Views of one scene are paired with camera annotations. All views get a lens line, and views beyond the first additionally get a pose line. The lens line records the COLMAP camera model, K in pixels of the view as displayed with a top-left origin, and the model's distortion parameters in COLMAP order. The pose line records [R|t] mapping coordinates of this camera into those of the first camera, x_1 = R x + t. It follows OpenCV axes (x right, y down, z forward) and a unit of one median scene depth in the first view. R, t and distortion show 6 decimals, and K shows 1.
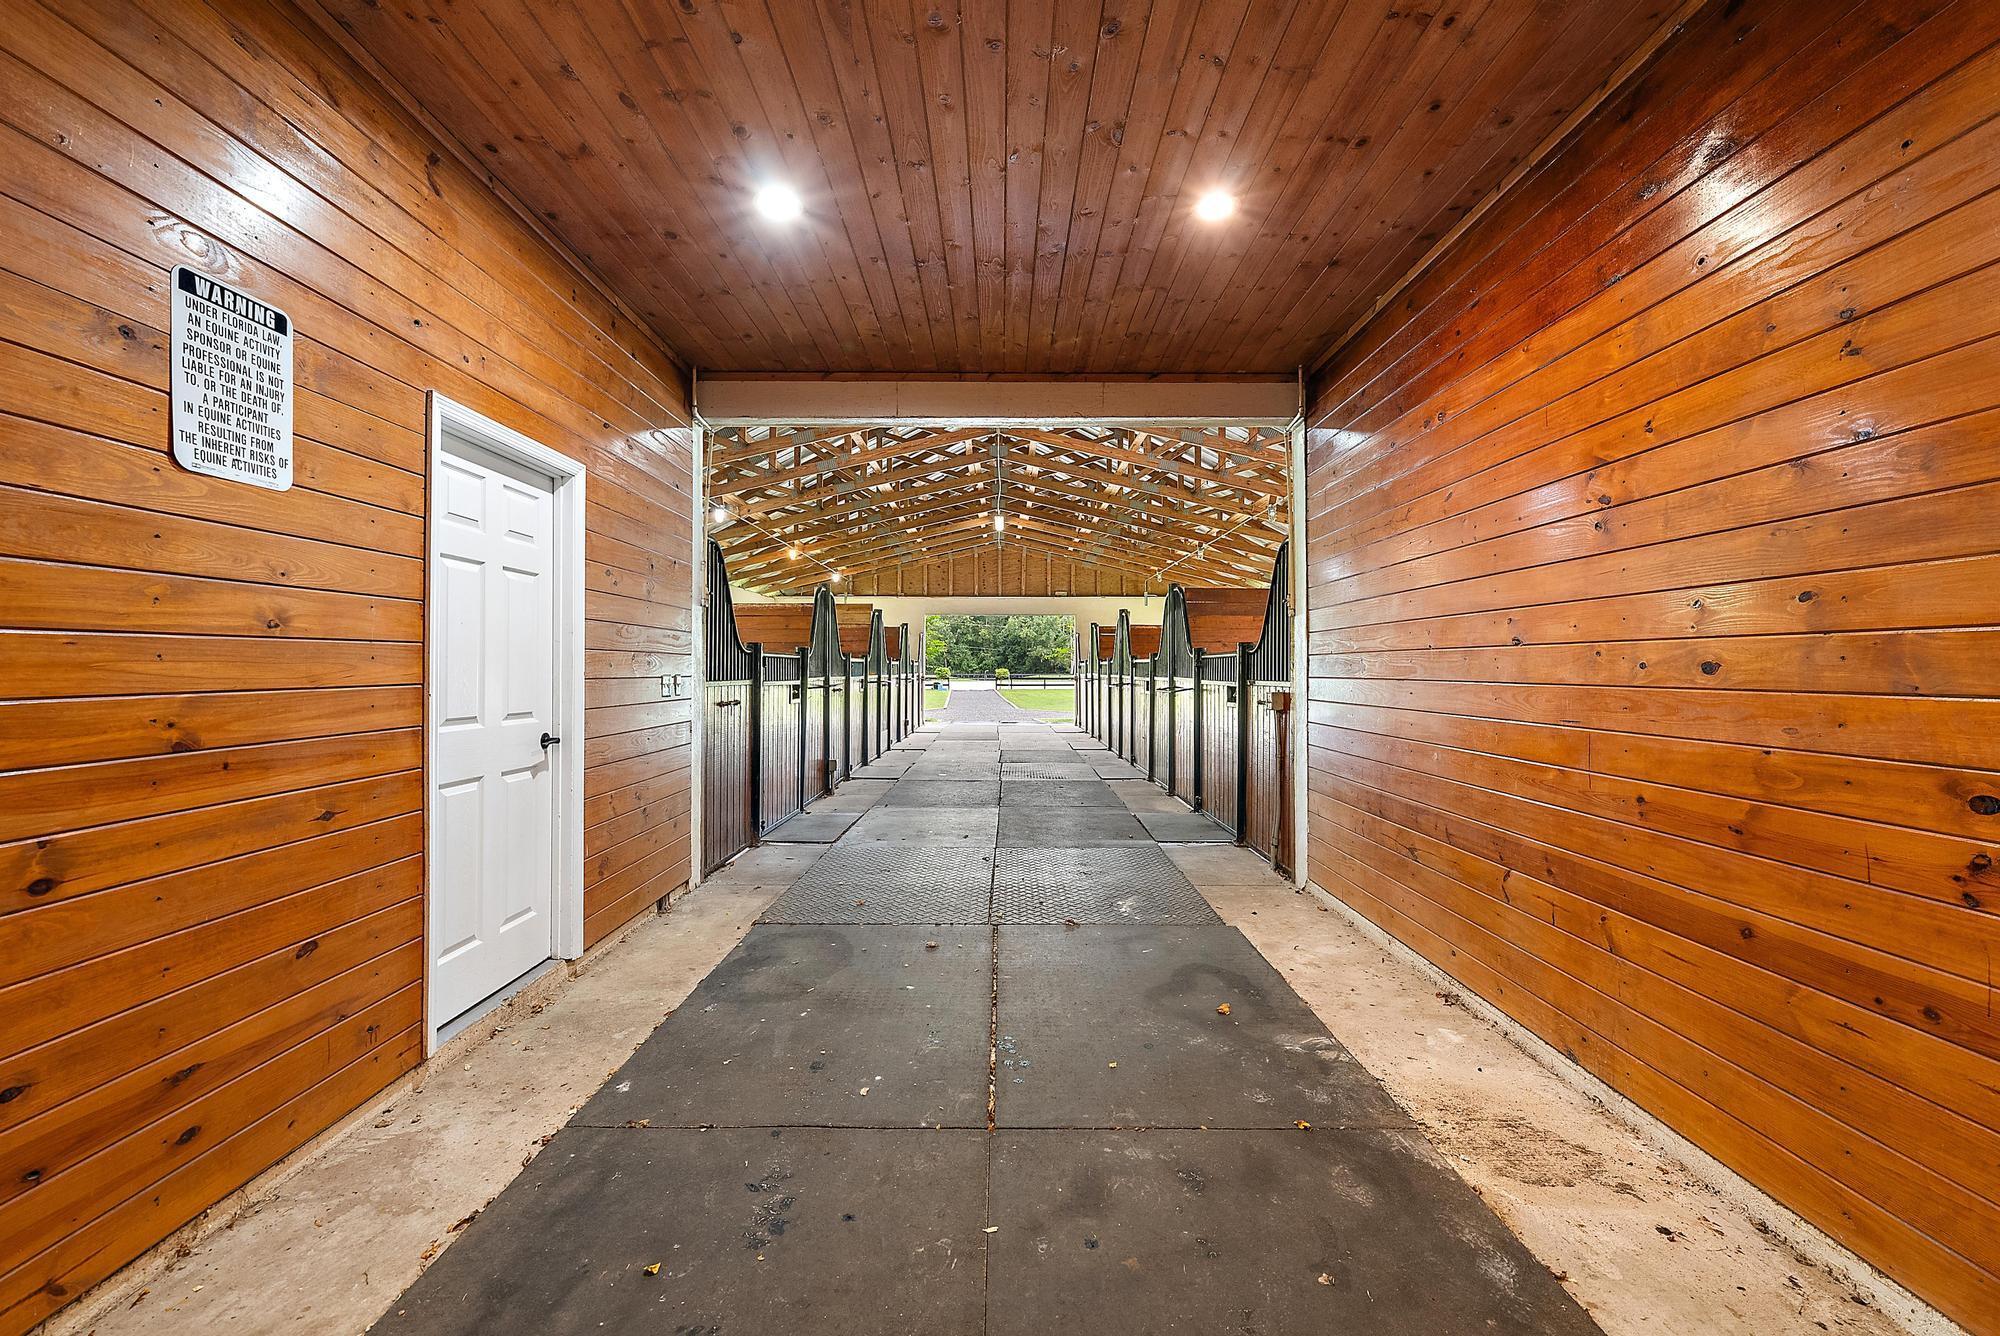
lens RADIAL K [[808.7, 0, 1002.1], [0, 808.7, 659.8], [0, 0, 1]] dist [-0.002472, 0.000148]
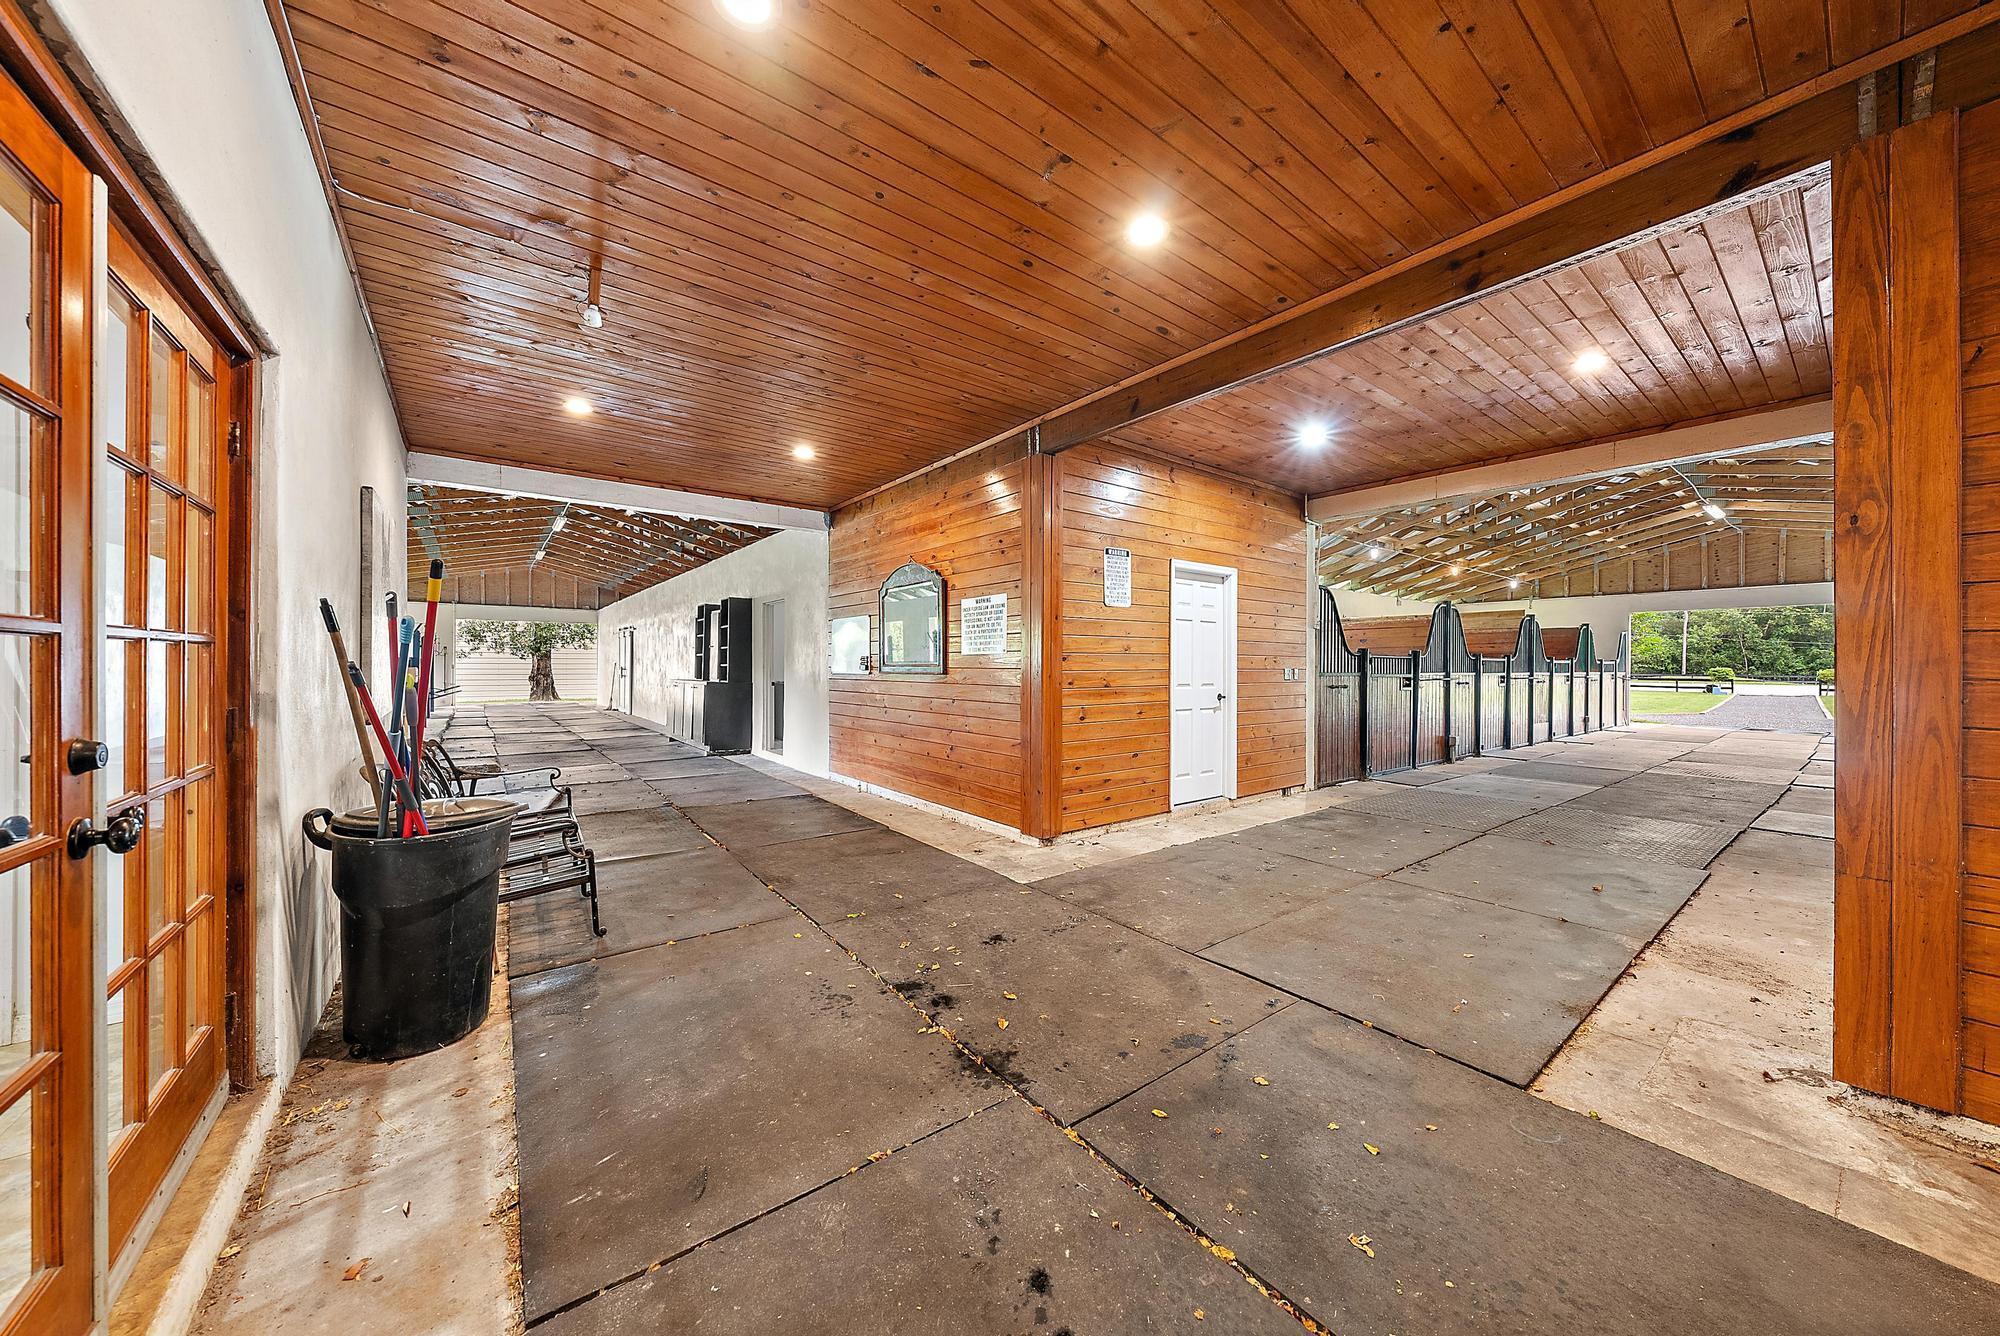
lens RADIAL K [[686.8, 0, 1007.3], [0, 686.8, 665.2], [0, 0, 1]] dist [-0.001158, -0.000069]
pose [[0.617151, 0.000665, -0.786845, 0.304911], [0.004966, 0.999976, 0.004739, 0.000618], [0.786829, -0.006832, 0.617133, -0.338562]]
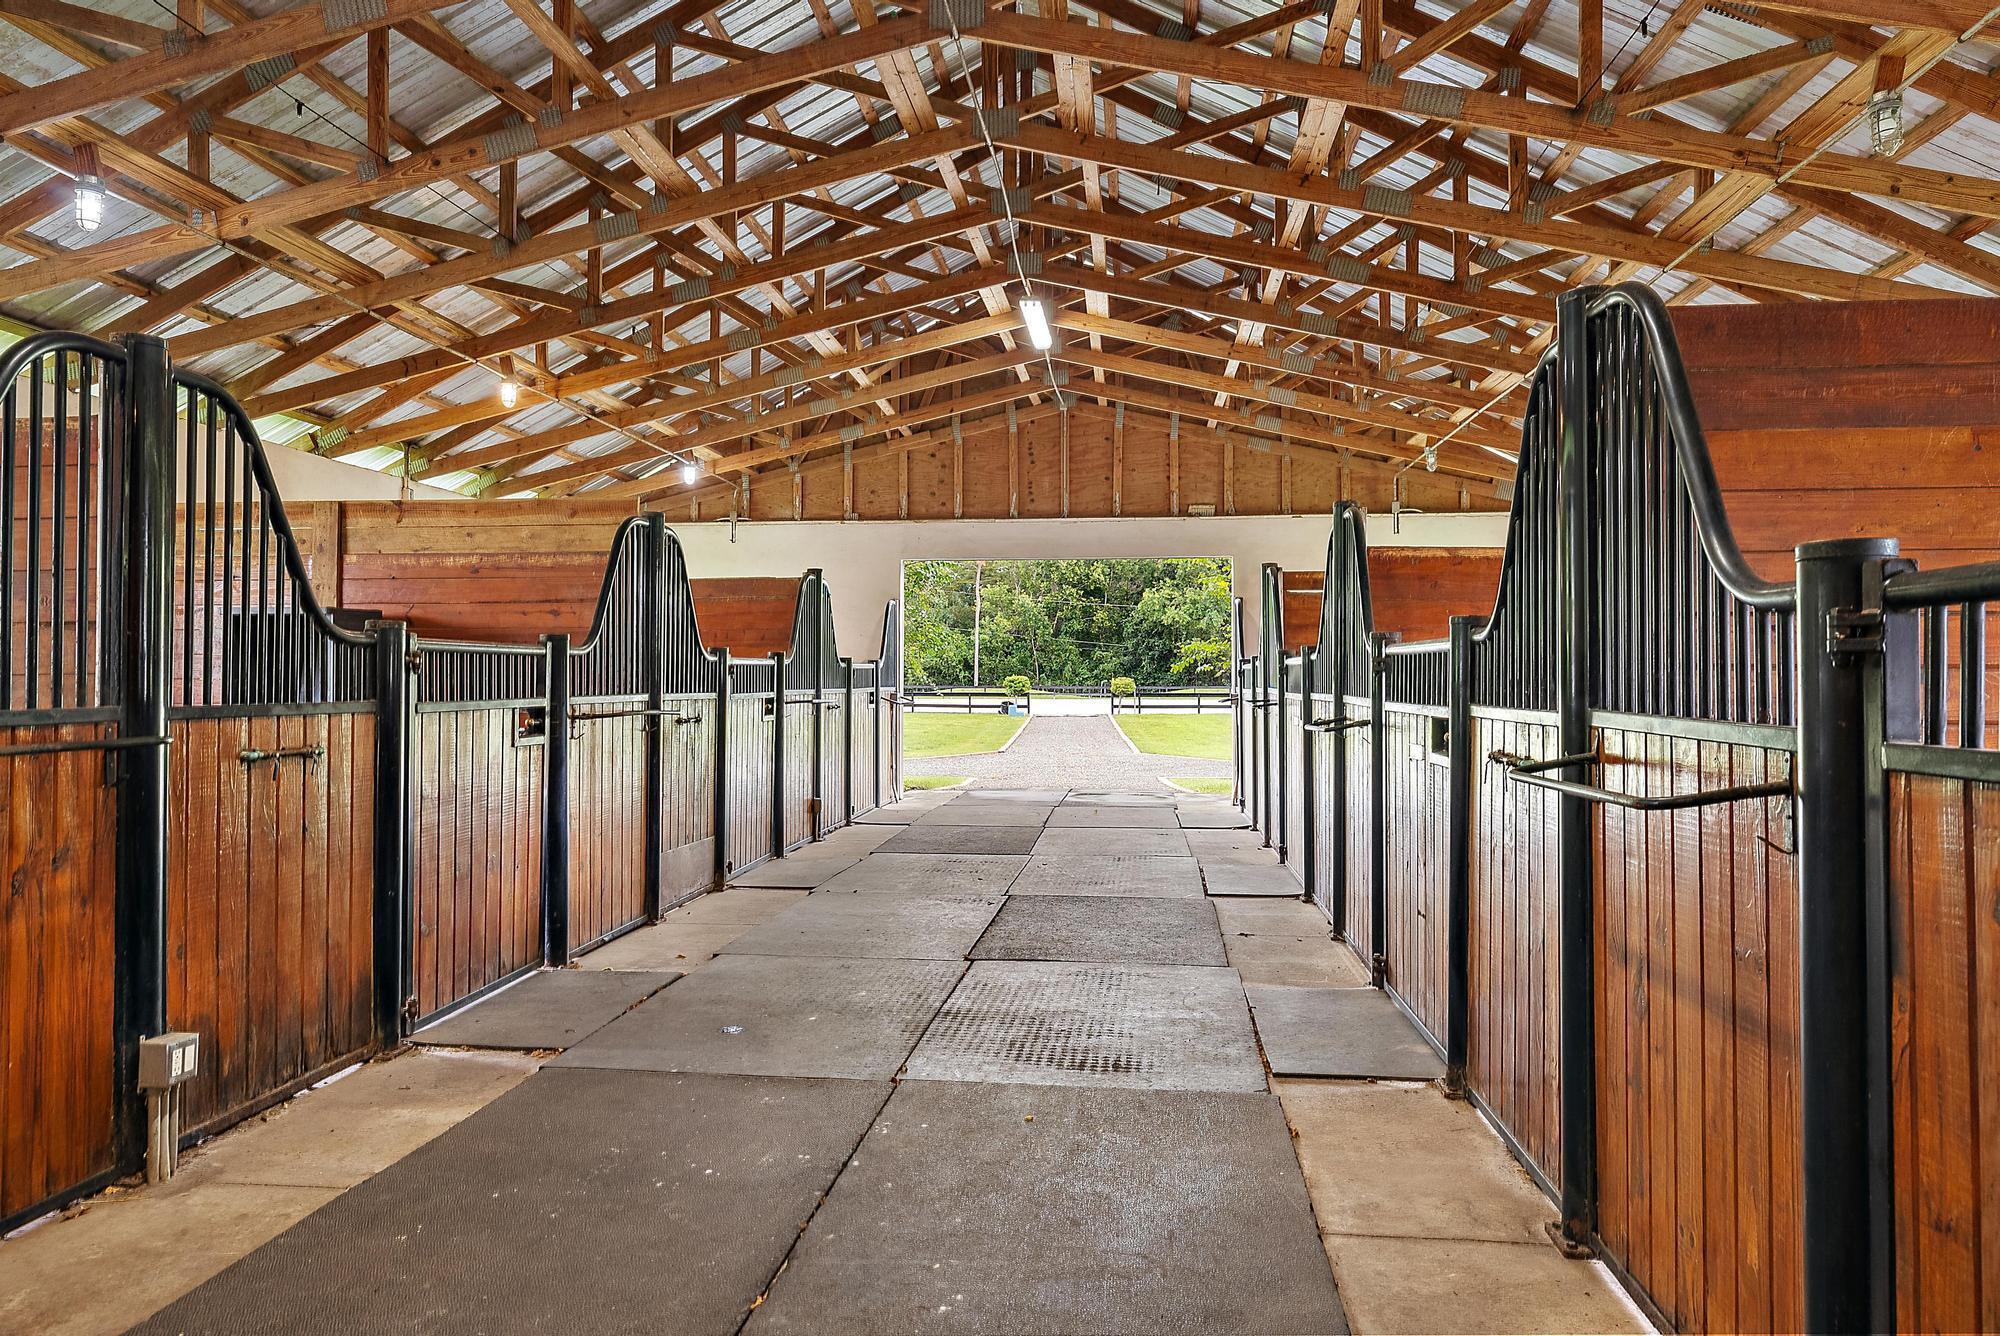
lens RADIAL K [[1300.8, 0, 1002.0], [0, 1300.8, 654.3], [0, 0, 1]] dist [-0.004548, -0.000046]
pose [[0.994369, -0.002642, -0.105944, 0.128991], [0.001901, 0.999973, -0.007100, 0.011166], [0.105960, 0.006858, 0.994347, 0.894797]]
